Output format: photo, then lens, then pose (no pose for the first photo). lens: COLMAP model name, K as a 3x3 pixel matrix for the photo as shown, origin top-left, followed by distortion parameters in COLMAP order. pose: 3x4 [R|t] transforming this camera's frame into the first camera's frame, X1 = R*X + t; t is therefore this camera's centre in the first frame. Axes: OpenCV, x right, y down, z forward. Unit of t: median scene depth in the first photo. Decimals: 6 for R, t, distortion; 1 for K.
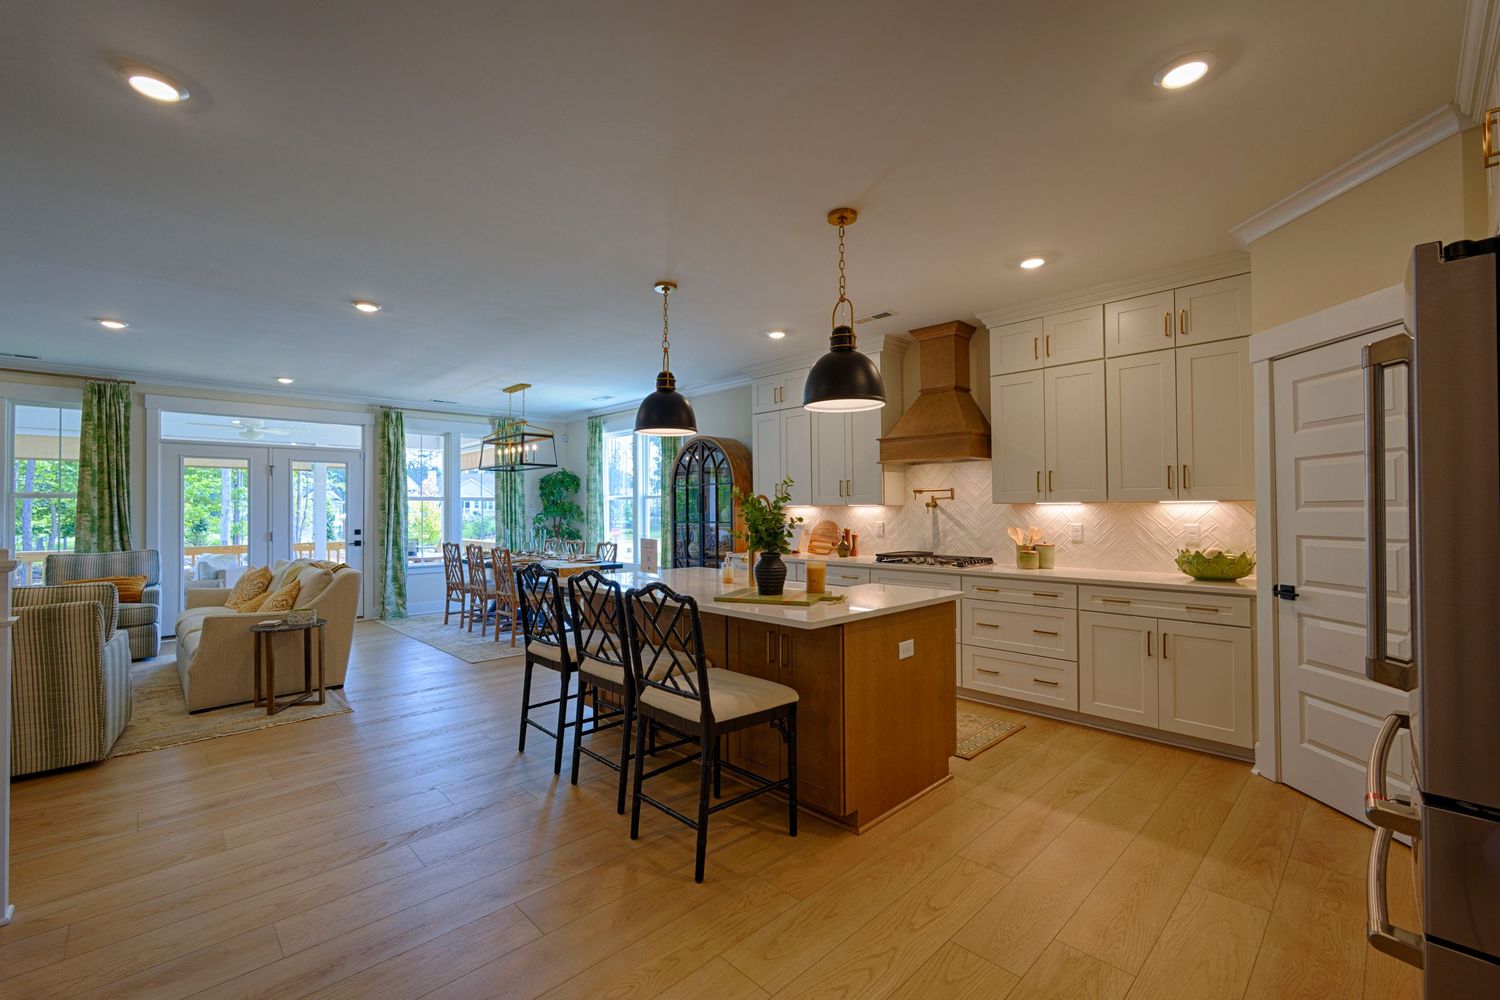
lens RADIAL K [[634.0, 0, 746.7], [0, 634.0, 502.2], [0, 0, 1]] dist [-0.014739, 0.006892]
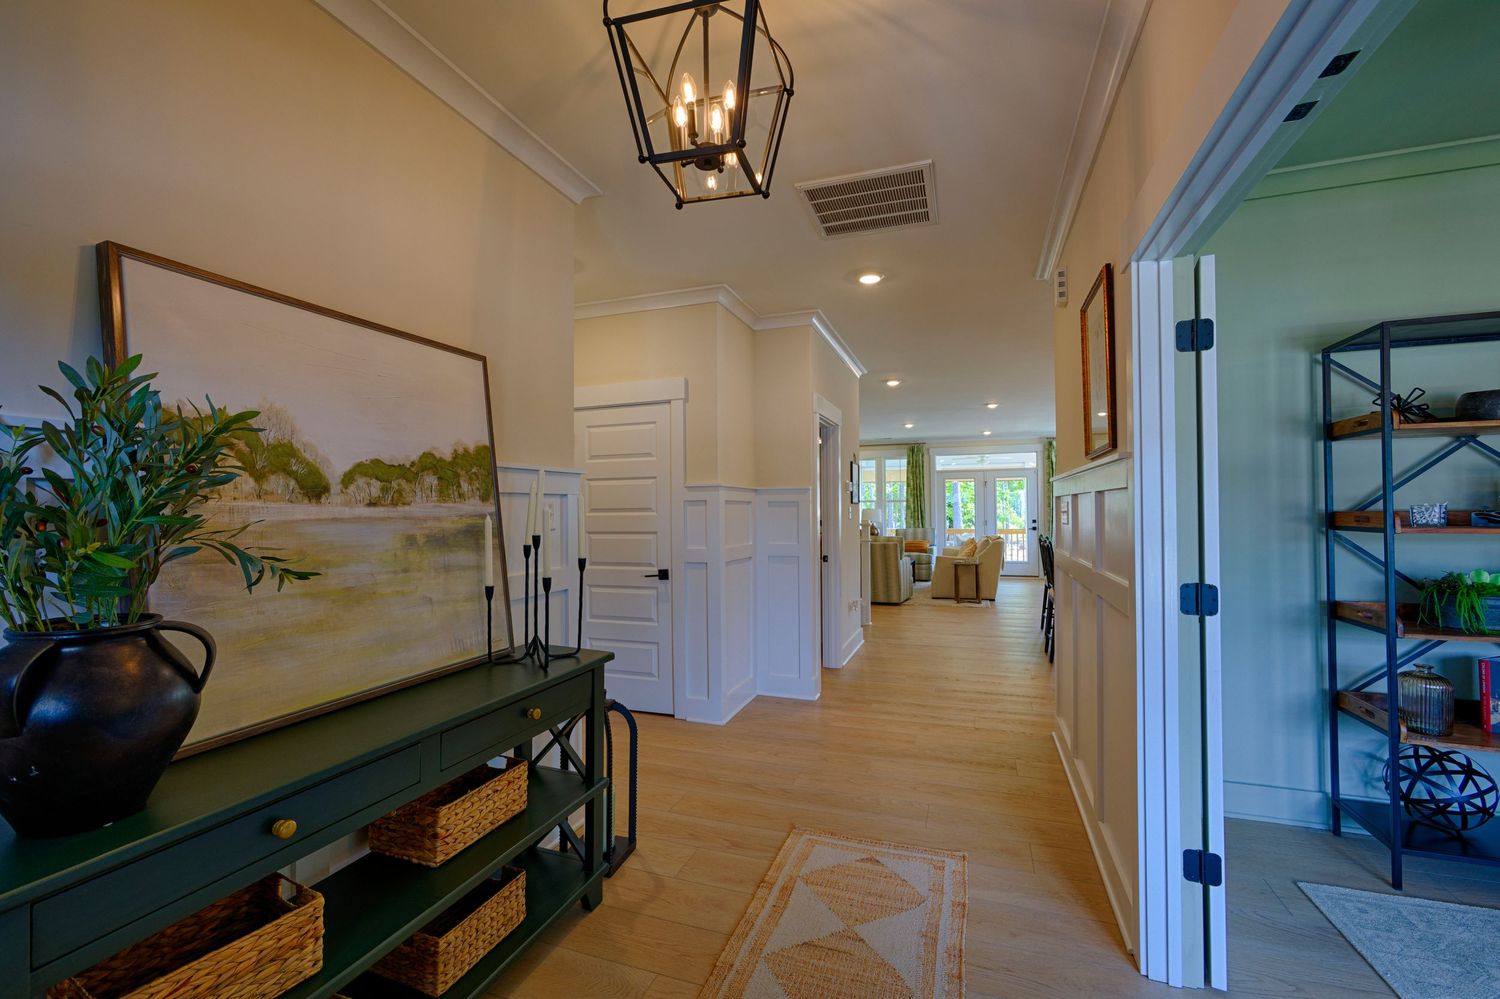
lens RADIAL K [[634.0, 0, 752.5], [0, 634.0, 499.5], [0, 0, 1]] dist [-0.014739, 0.006892]
pose [[0.451479, -0.012376, -0.892196, 0.705706], [0.015983, 0.999856, -0.005781, -0.012608], [0.892139, -0.011650, 0.451611, -0.489561]]
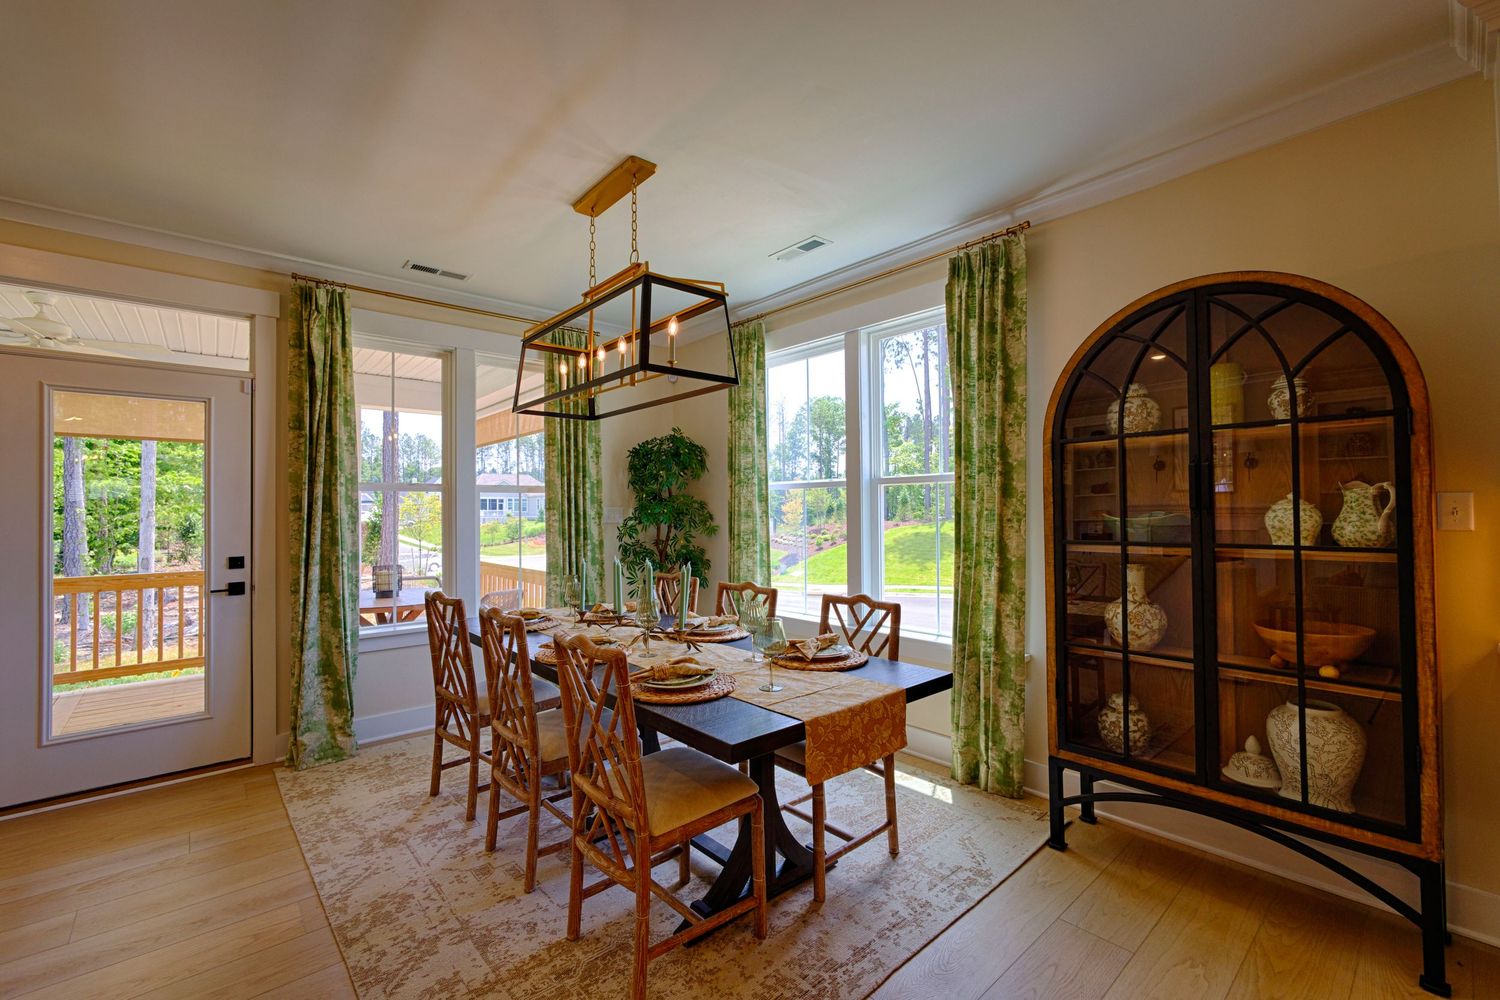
lens RADIAL K [[634.0, 0, 750.8], [0, 634.0, 500.6], [0, 0, 1]] dist [-0.014739, 0.006892]
pose [[0.999262, -0.003216, -0.038290, -0.388112], [0.003021, 0.999982, -0.005154, 0.012550], [0.038306, 0.005034, 0.999253, 0.908263]]
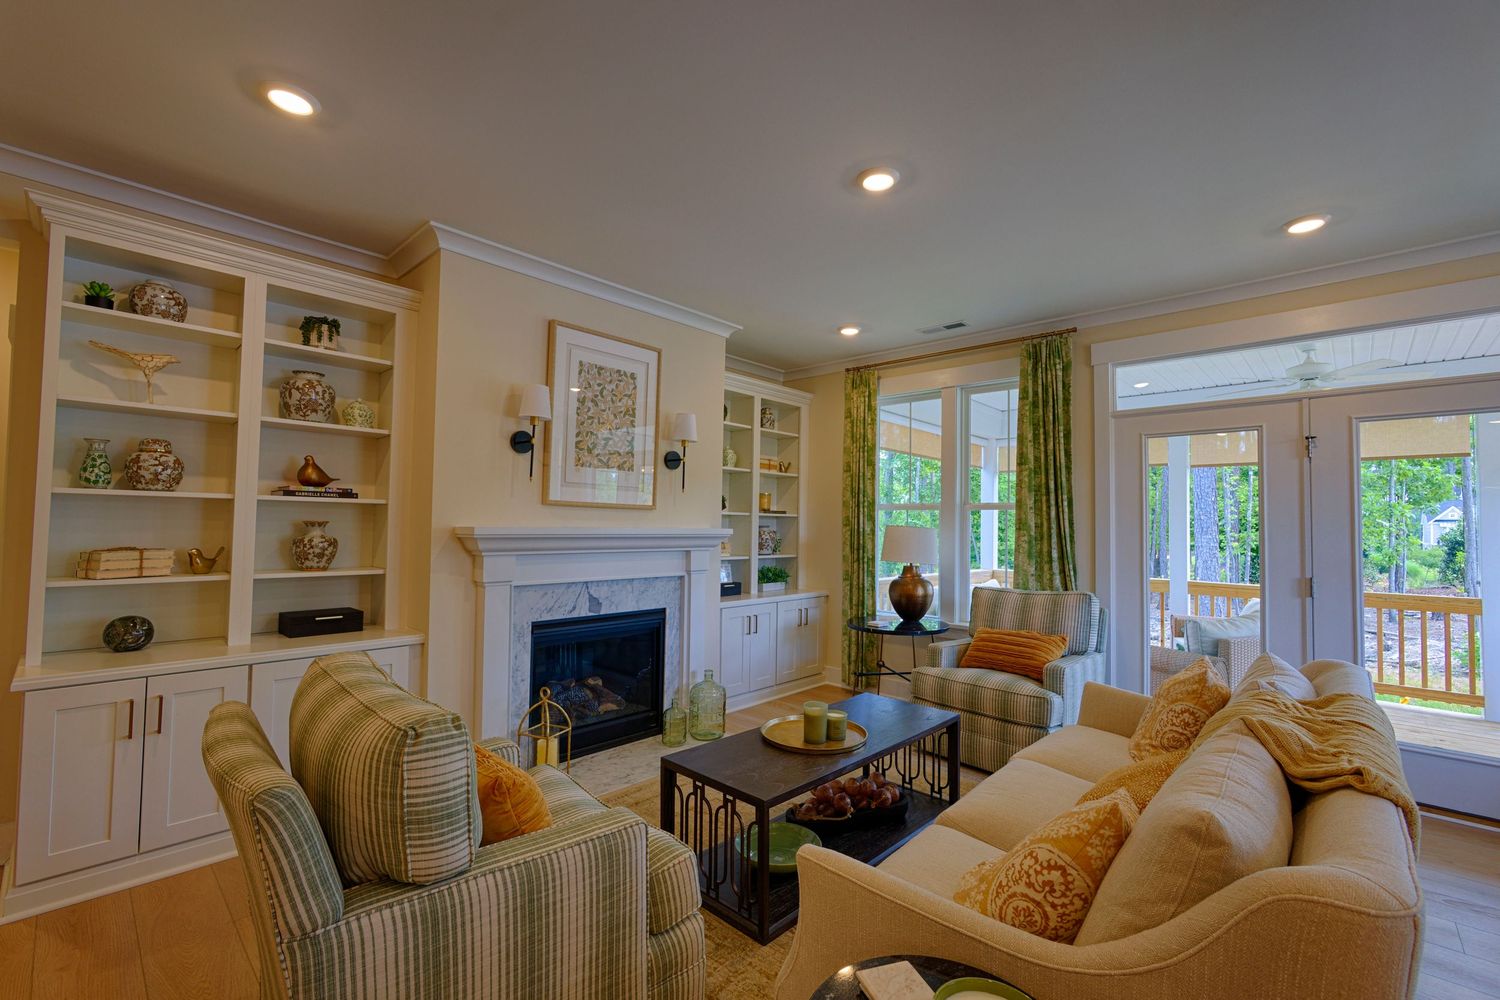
lens RADIAL K [[634.0, 0, 748.5], [0, 634.0, 504.5], [0, 0, 1]] dist [-0.014739, 0.006892]
pose [[0.060166, -0.027934, -0.997797, -0.447092], [-0.003565, 0.999596, -0.028199, 0.011008], [0.998182, 0.005253, 0.060042, 0.796442]]
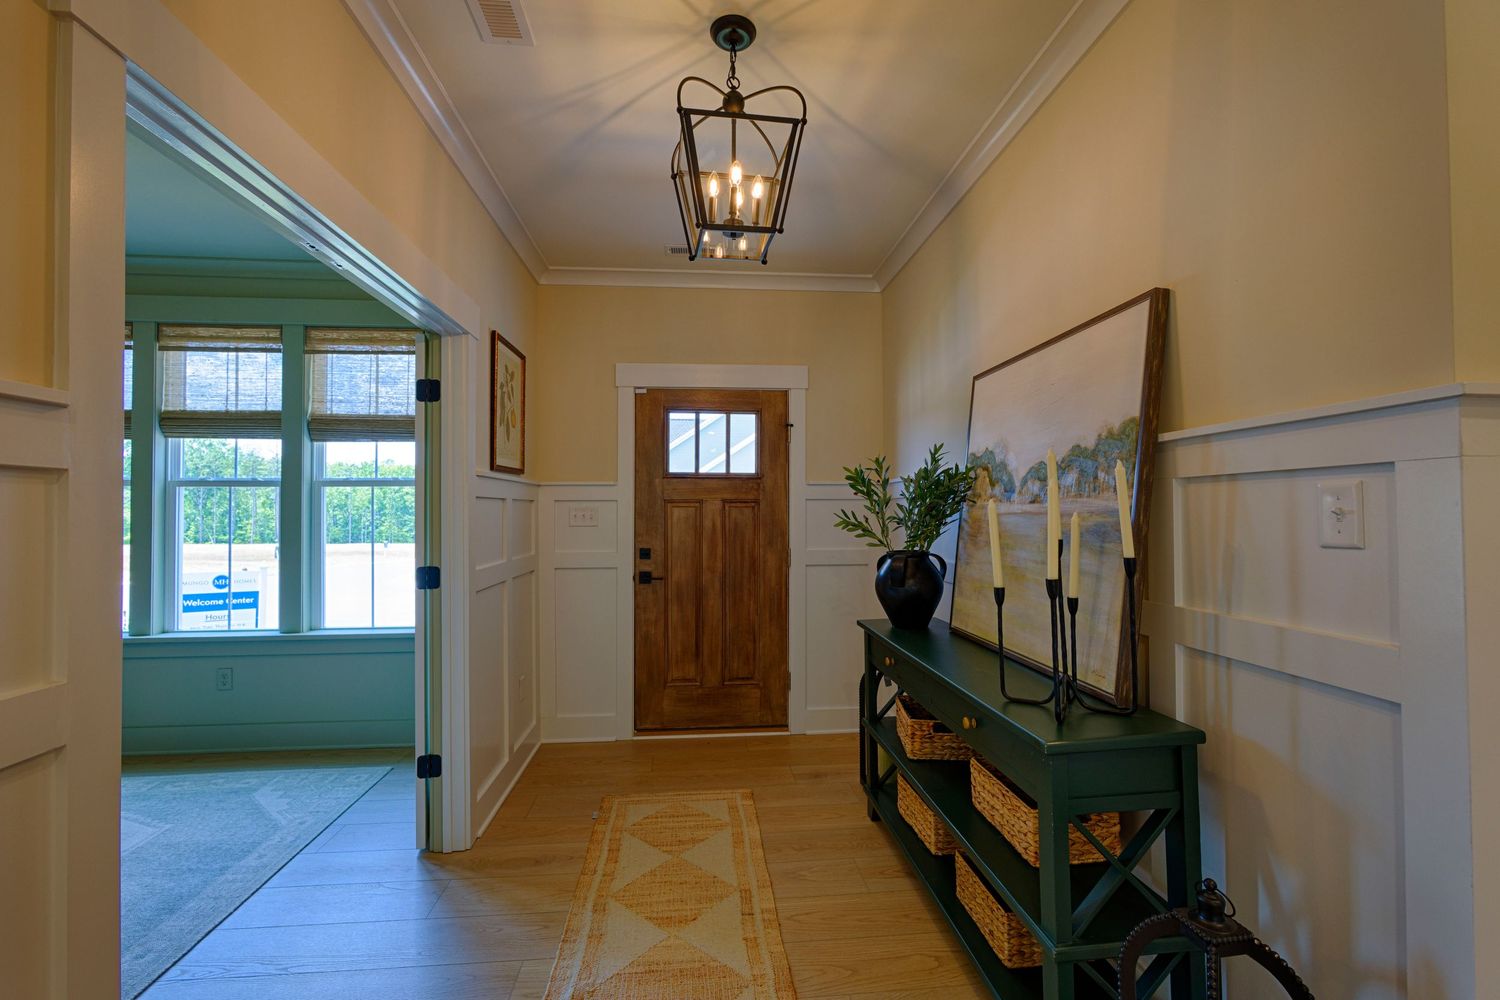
lens RADIAL K [[634.0, 0, 735.6], [0, 634.0, 488.8], [0, 0, 1]] dist [-0.014739, 0.006892]
pose [[-0.767369, 0.030838, 0.640463, 0.201878], [-0.001202, 0.998772, -0.049530, -0.003559], [-0.641204, -0.038777, -0.766390, -0.097523]]
